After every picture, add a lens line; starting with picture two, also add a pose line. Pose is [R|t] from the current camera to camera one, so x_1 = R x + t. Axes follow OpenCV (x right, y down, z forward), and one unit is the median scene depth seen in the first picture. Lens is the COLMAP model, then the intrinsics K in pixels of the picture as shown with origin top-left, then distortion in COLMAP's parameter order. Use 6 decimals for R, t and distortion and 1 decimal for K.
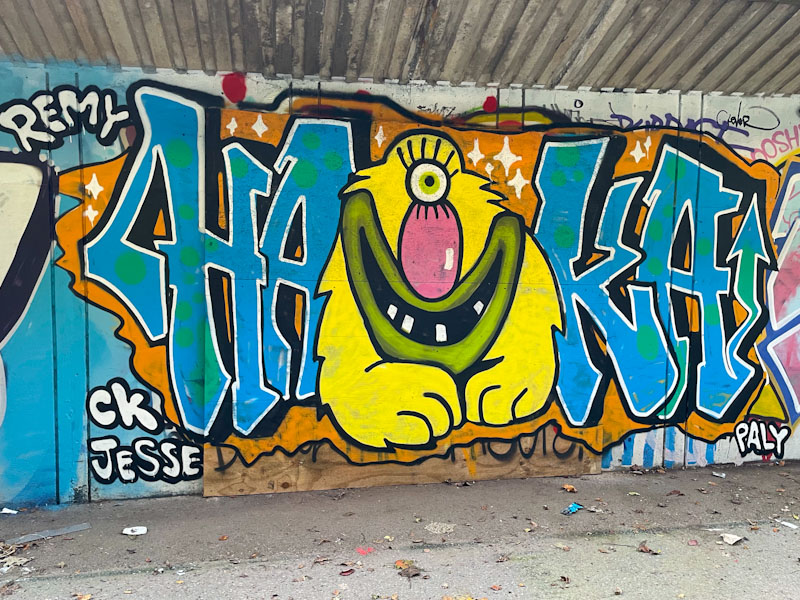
lens RADIAL K [[662.8, 0, 400.0], [0, 662.8, 304.0], [0, 0, 1]] dist [0.031410, -0.024760]
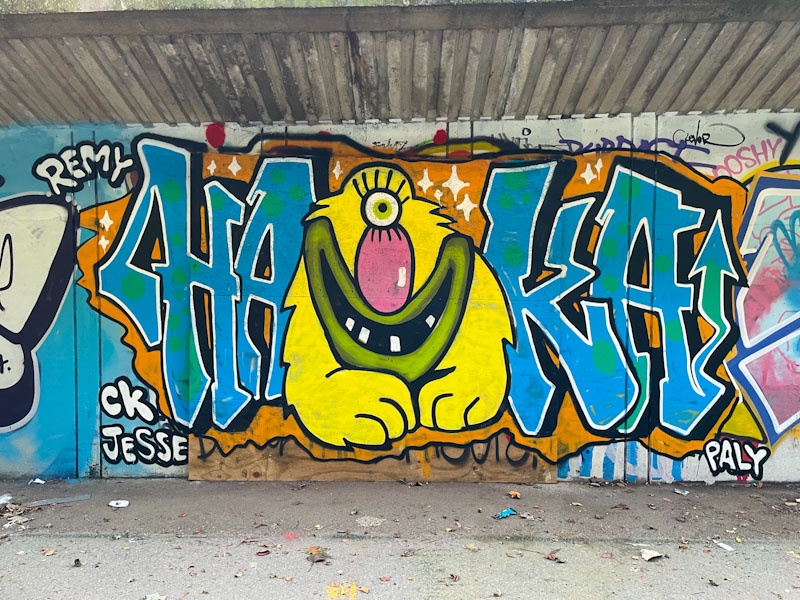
lens RADIAL K [[604.4, 0, 400.5], [0, 604.4, 296.6], [0, 0, 1]] dist [0.028522, -0.017341]
pose [[0.977350, -0.000262, -0.211629, 0.290223], [-0.008186, 0.999204, -0.039043, 0.004275], [0.211471, 0.039891, 0.976570, 0.016196]]
